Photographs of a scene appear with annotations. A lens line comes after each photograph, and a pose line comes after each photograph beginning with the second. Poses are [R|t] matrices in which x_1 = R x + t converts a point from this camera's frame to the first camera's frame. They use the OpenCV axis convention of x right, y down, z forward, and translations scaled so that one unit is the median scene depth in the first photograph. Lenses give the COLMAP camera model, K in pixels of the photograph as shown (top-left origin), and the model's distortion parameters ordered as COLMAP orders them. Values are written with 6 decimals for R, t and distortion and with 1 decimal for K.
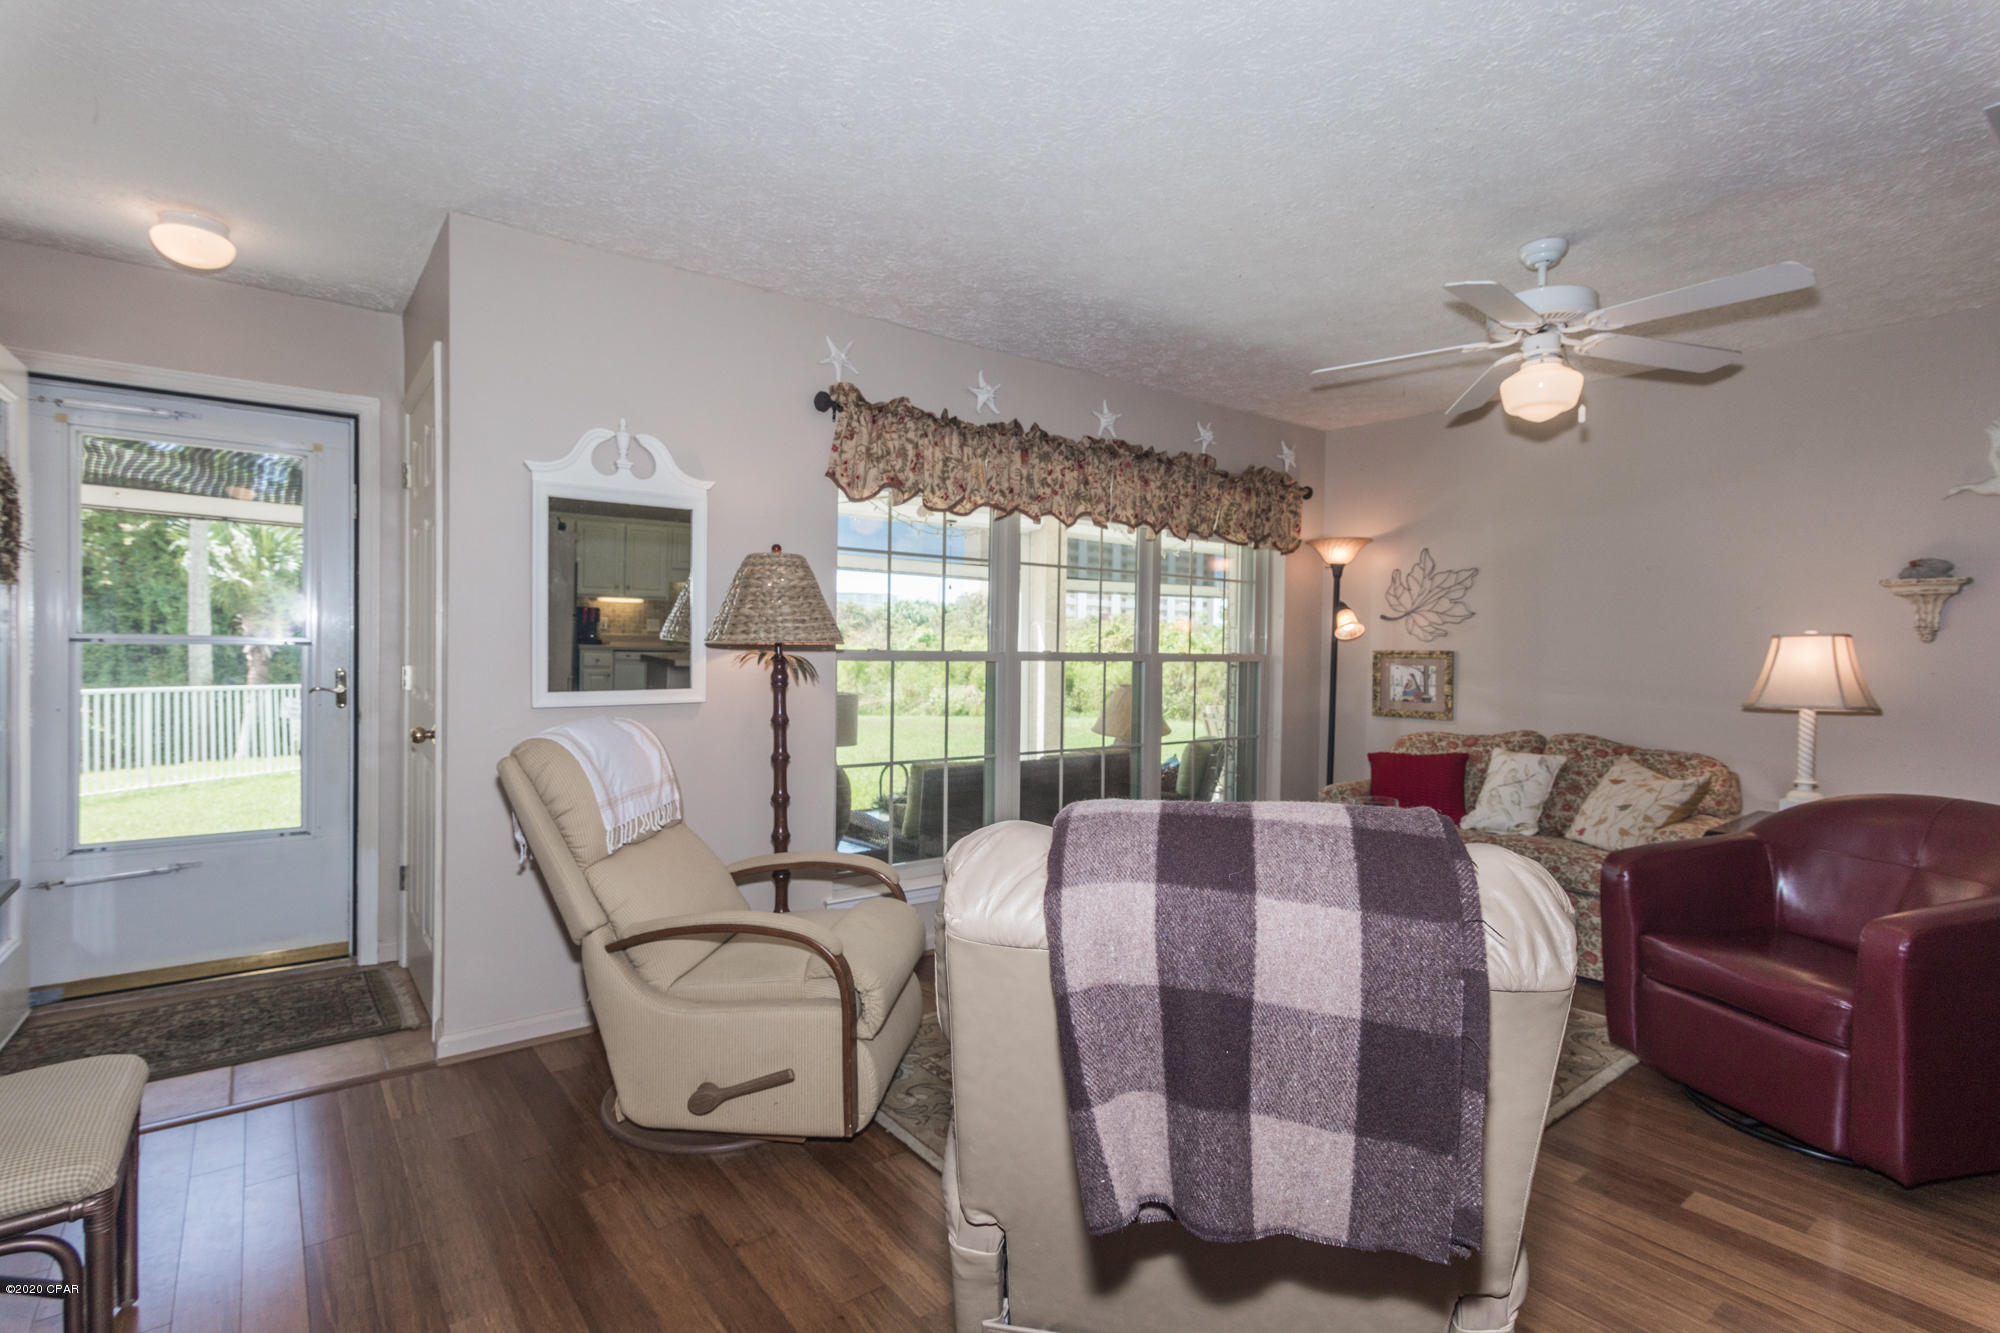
lens RADIAL K [[962.1, 0, 995.9], [0, 962.1, 653.3], [0, 0, 1]] dist [0.019580, -0.000864]
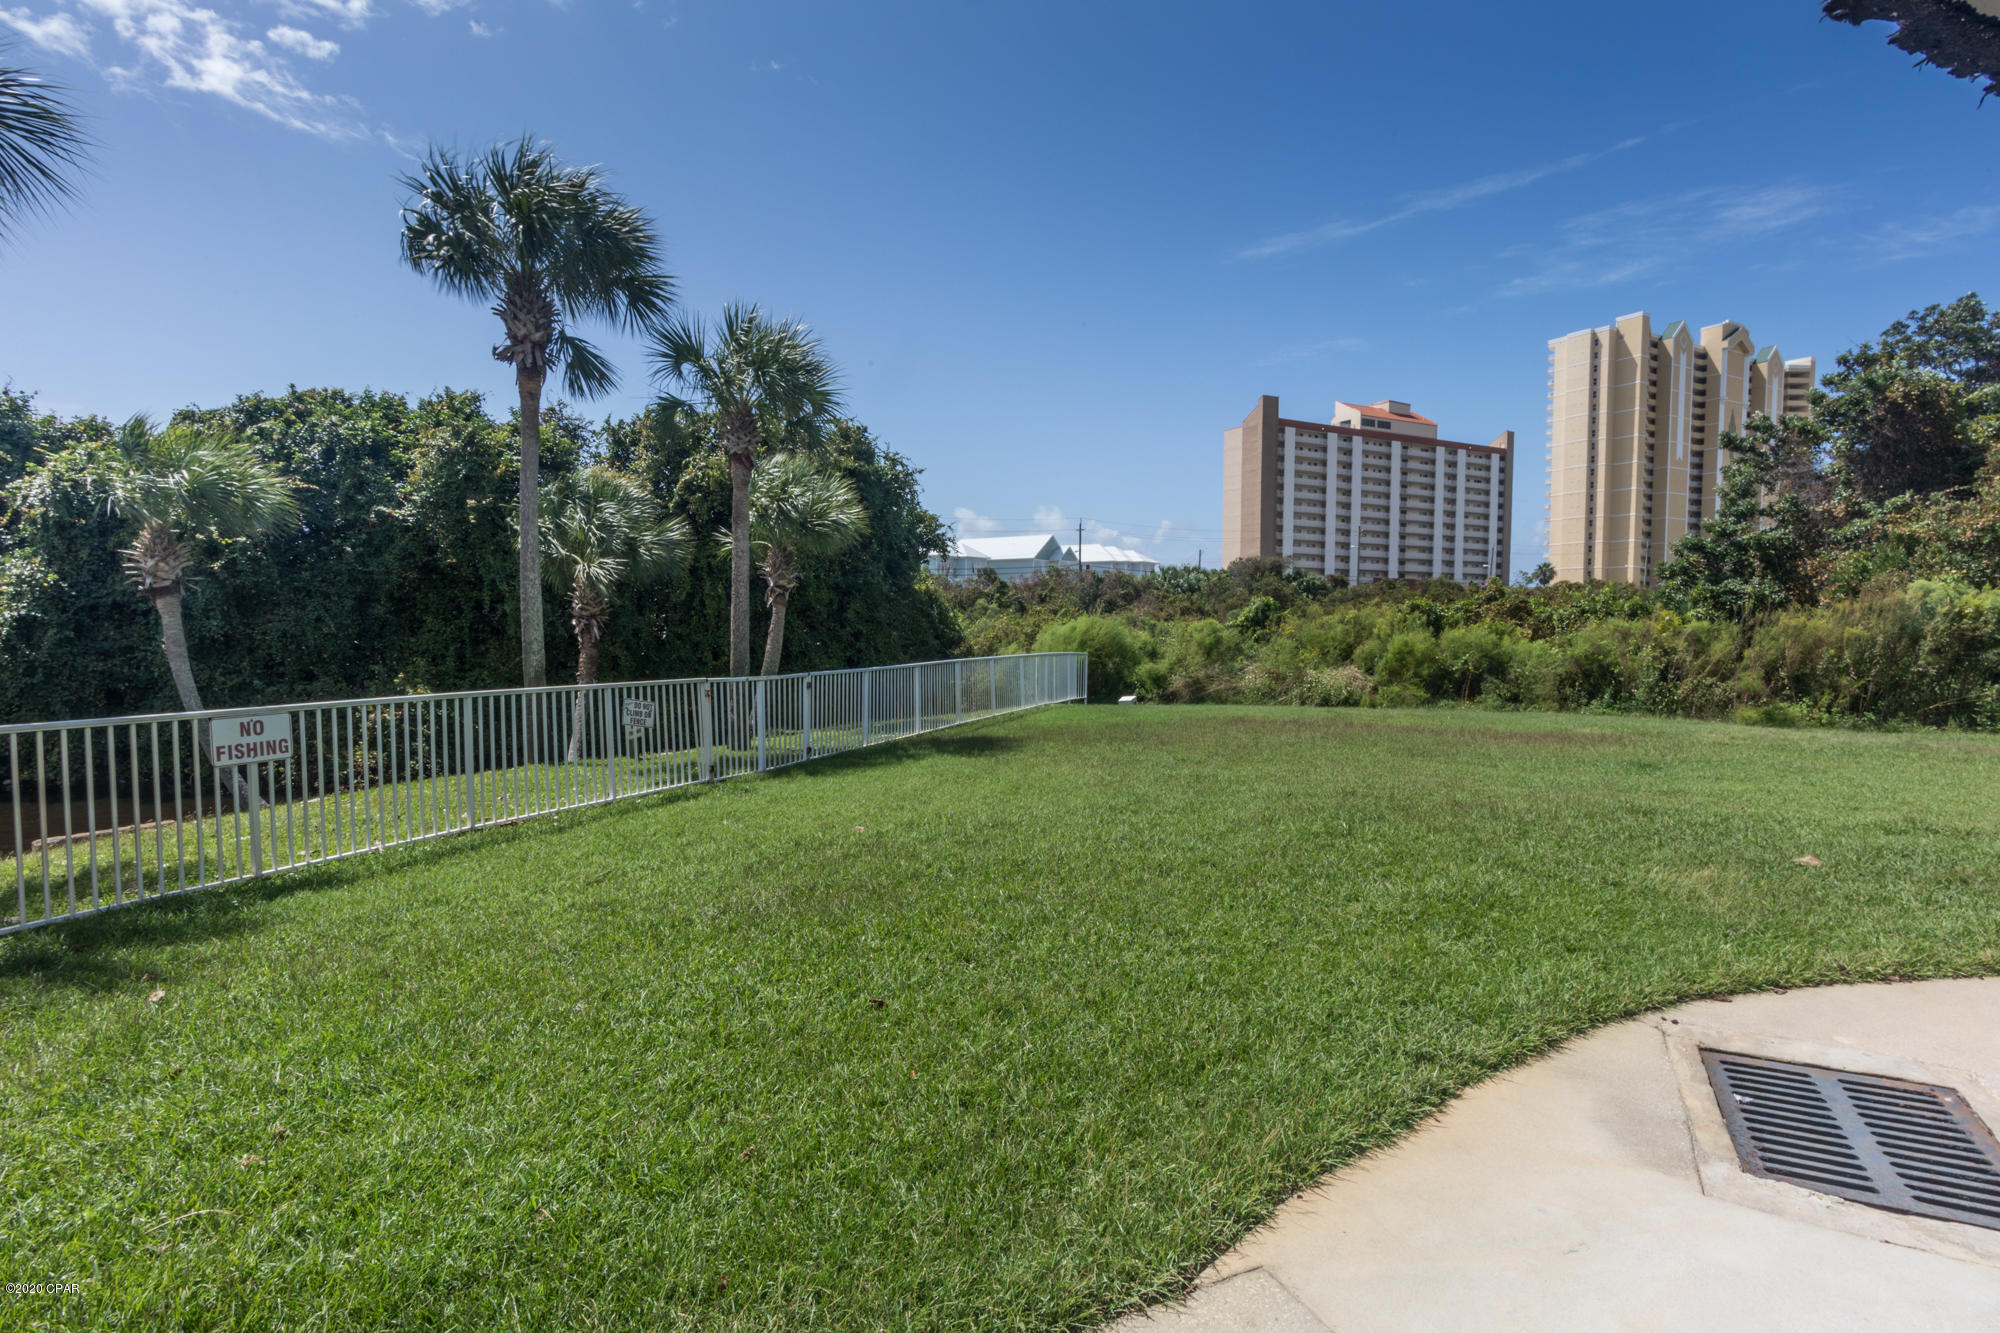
lens RADIAL K [[962.1, 0, 1014.6], [0, 962.1, 671.3], [0, 0, 1]] dist [0.019580, -0.000864]
pose [[0.973576, 0.010978, -0.228097, -0.148889], [0.000916, 0.998648, 0.051975, -0.012936], [0.228359, -0.050811, 0.972250, 0.192059]]
